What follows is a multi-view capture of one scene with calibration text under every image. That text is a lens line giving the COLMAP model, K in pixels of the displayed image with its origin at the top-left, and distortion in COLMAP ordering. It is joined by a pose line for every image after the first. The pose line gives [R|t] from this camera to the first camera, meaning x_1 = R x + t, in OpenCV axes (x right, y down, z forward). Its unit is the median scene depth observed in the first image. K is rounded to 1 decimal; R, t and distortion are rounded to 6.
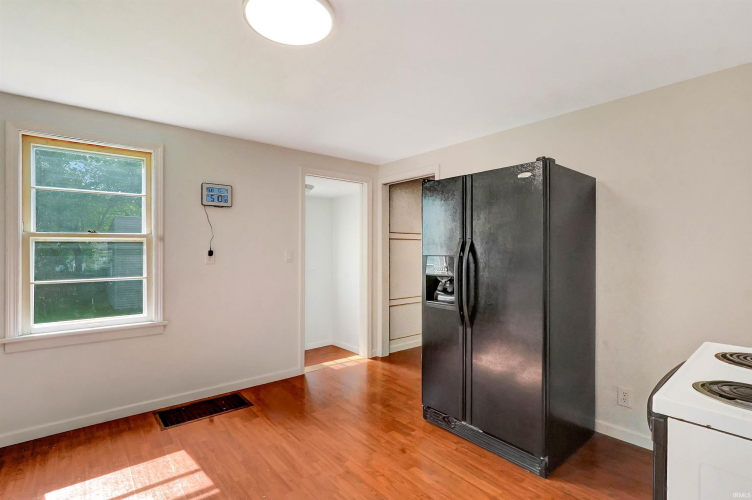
lens RADIAL K [[354.3, 0, 364.6], [0, 354.3, 251.0], [0, 0, 1]] dist [-0.000214, -0.000016]
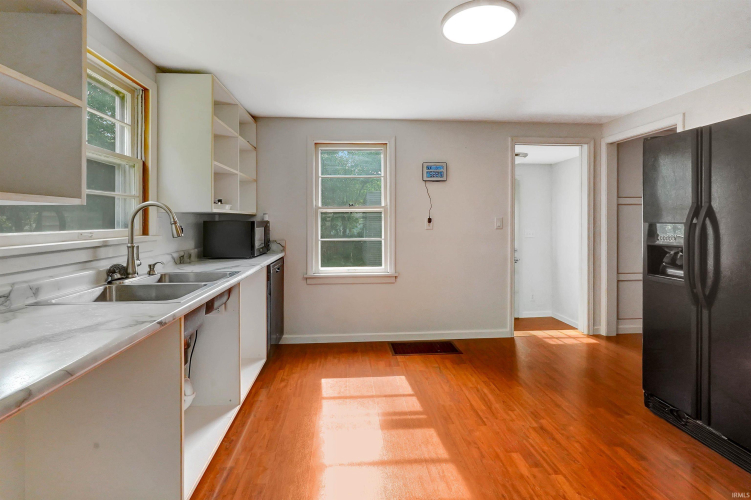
lens RADIAL K [[360.3, 0, 375.9], [0, 360.3, 221.4], [0, 0, 1]] dist [0.001446, 0.000383]
pose [[0.826297, 0.002173, -0.563231, 0.115817], [0.000541, 0.999989, 0.004652, 0.004667], [0.563235, -0.004149, 0.826287, -0.123991]]
